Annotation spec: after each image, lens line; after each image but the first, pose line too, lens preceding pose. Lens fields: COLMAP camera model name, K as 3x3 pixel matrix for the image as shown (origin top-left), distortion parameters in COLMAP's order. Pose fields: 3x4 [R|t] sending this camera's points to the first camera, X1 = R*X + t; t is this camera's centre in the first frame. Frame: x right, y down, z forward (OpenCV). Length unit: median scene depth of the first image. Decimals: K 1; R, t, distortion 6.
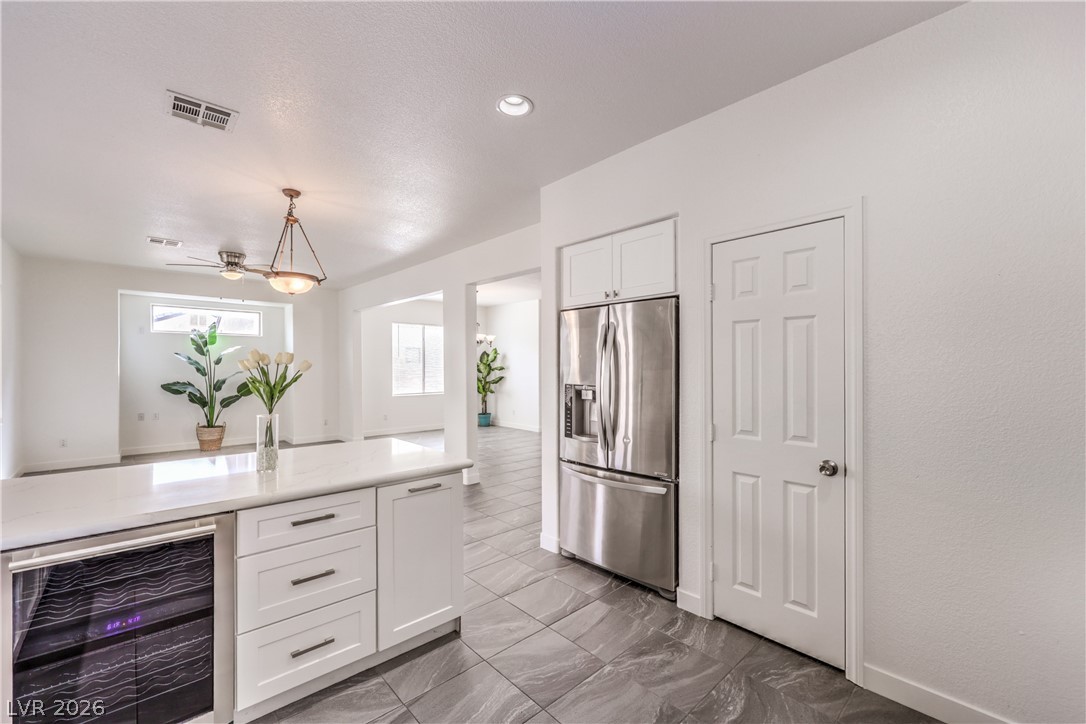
lens RADIAL K [[445.3, 0, 552.5], [0, 445.3, 361.3], [0, 0, 1]] dist [-0.007174, 0.000503]
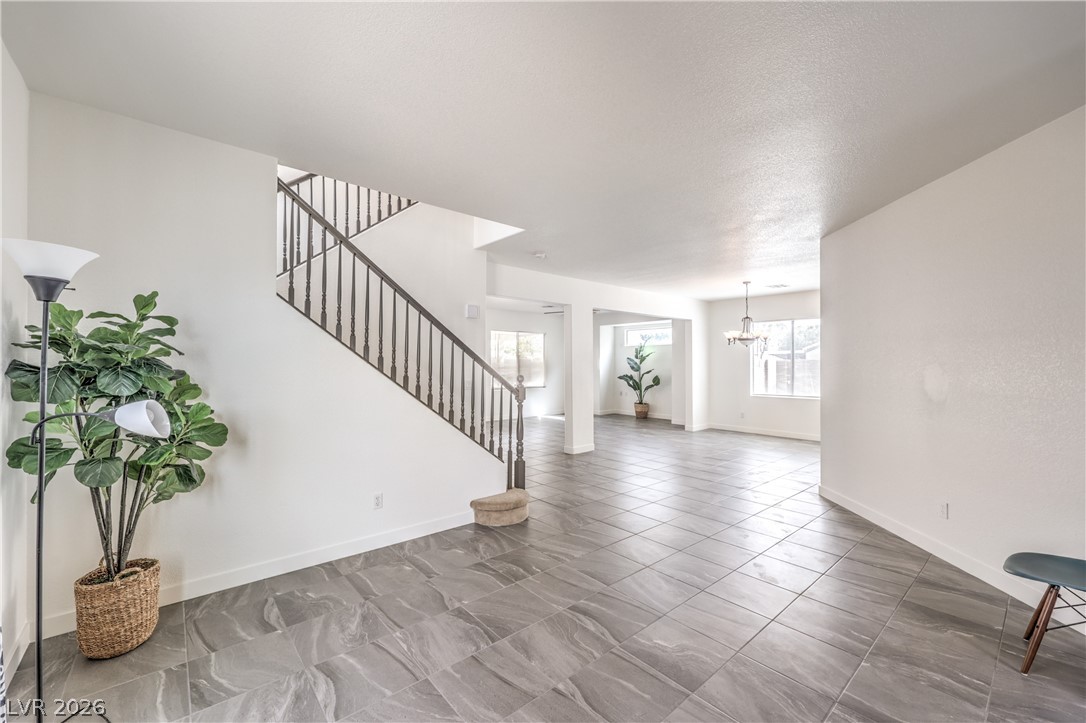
lens RADIAL K [[445.3, 0, 543.0], [0, 445.3, 361.8], [0, 0, 1]] dist [-0.007174, 0.000503]
pose [[-0.040860, -0.001378, -0.999164, 0.596264], [0.013417, 0.999908, -0.001927, -0.002716], [0.999075, -0.013485, -0.040838, 0.508777]]
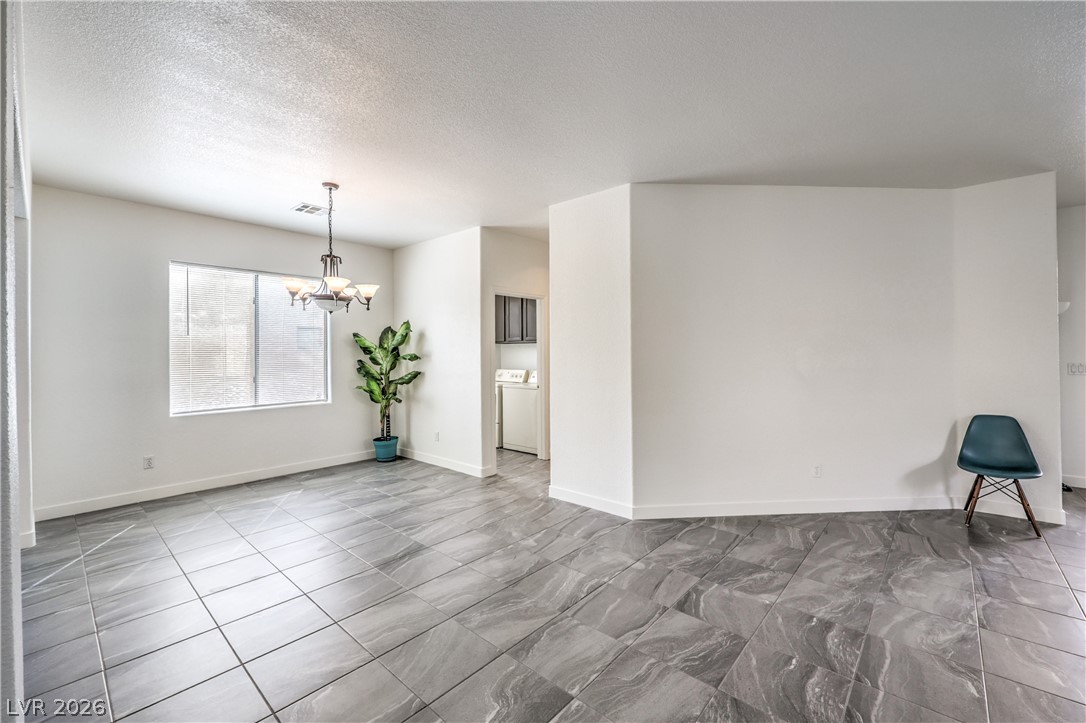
lens RADIAL K [[445.3, 0, 553.6], [0, 445.3, 352.2], [0, 0, 1]] dist [-0.007174, 0.000503]
pose [[0.994932, -0.003672, 0.100486, -0.000742], [0.001066, 0.999662, 0.025974, -0.003635], [-0.100548, -0.025736, 0.994599, 0.431917]]
